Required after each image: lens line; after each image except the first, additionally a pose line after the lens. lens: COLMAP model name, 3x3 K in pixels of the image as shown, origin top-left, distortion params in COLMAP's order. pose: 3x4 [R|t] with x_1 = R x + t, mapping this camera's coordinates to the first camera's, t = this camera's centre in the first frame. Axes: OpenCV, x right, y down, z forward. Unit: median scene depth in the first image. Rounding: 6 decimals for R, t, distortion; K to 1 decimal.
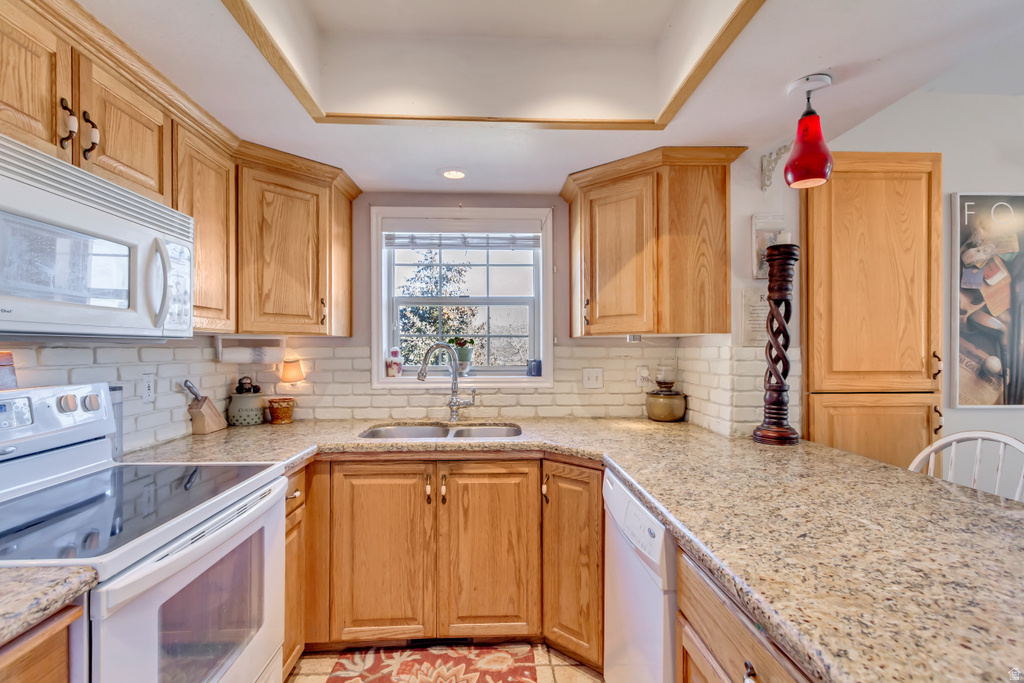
lens RADIAL K [[471.0, 0, 509.3], [0, 471.0, 347.2], [0, 0, 1]] dist [0.008966, -0.000464]
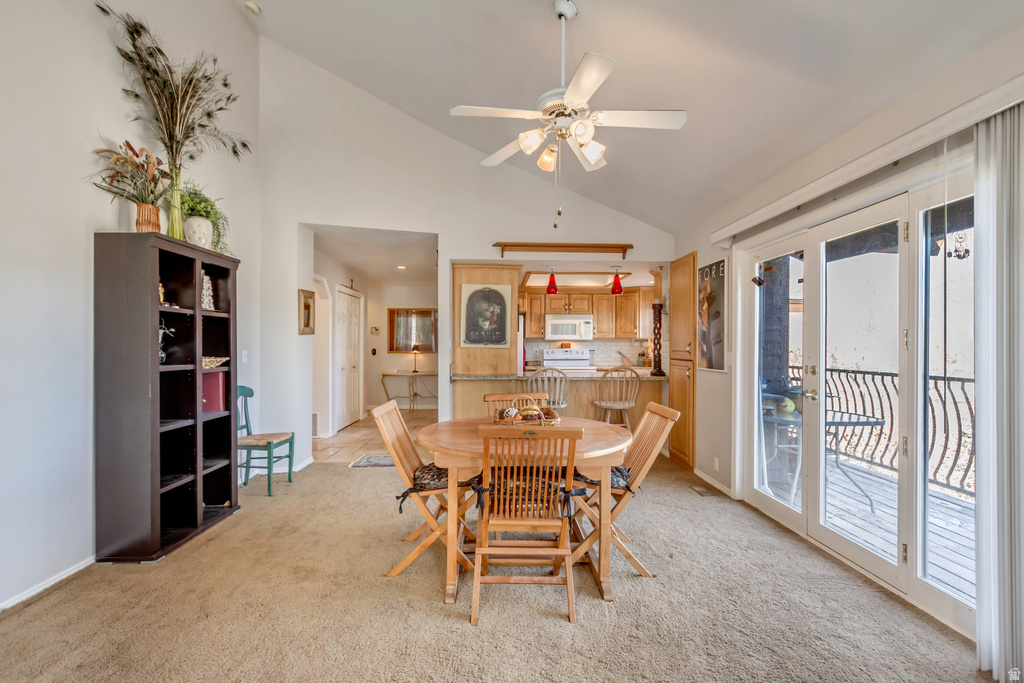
lens RADIAL K [[471.0, 0, 514.4], [0, 471.0, 346.7], [0, 0, 1]] dist [0.008966, -0.000464]
pose [[0.001811, 0.004740, -0.999987, 3.179484], [-0.004043, 0.999981, 0.004733, 0.024260], [0.999990, 0.004034, 0.001830, 0.162540]]
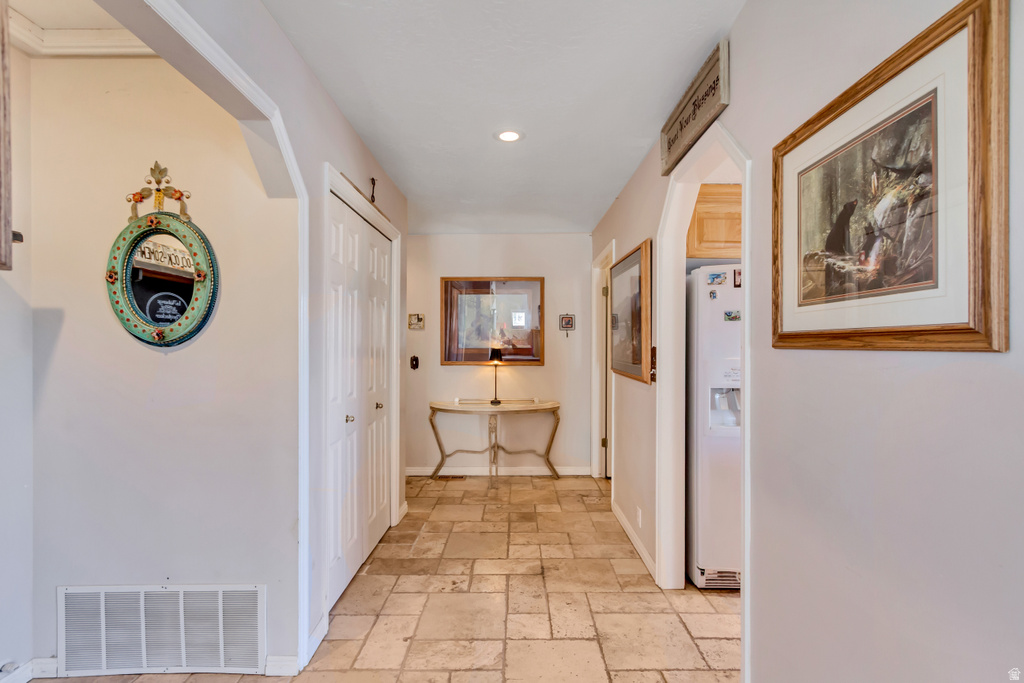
lens RADIAL K [[486.1, 0, 511.8], [0, 486.1, 345.7], [0, 0, 1]] dist [-0.001567, -0.000165]
pose [[-0.042422, 0.005177, -0.999086, 0.994591], [-0.002817, 0.999982, 0.005301, 0.003632], [0.999096, 0.003039, -0.042406, -0.599823]]
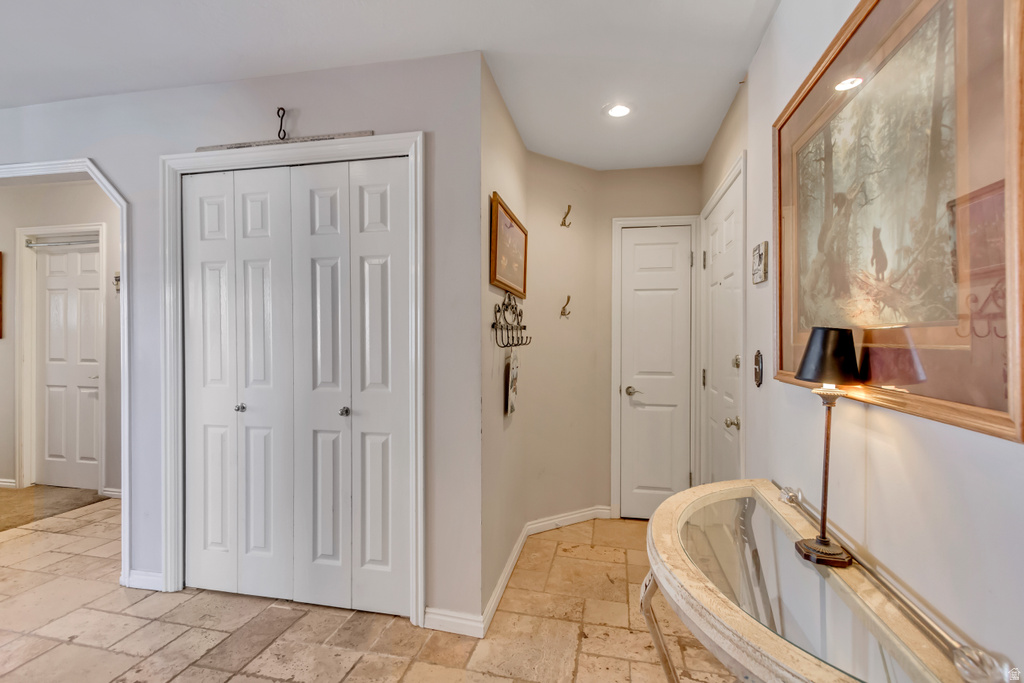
lens RADIAL K [[471.0, 0, 512.7], [0, 471.0, 343.0], [0, 0, 1]] dist [0.008966, -0.000464]
pose [[-0.967399, 0.001171, 0.253255, -1.147791], [0.002324, 0.999988, 0.004253, 0.047009], [-0.253247, 0.004703, -0.967390, -0.167850]]
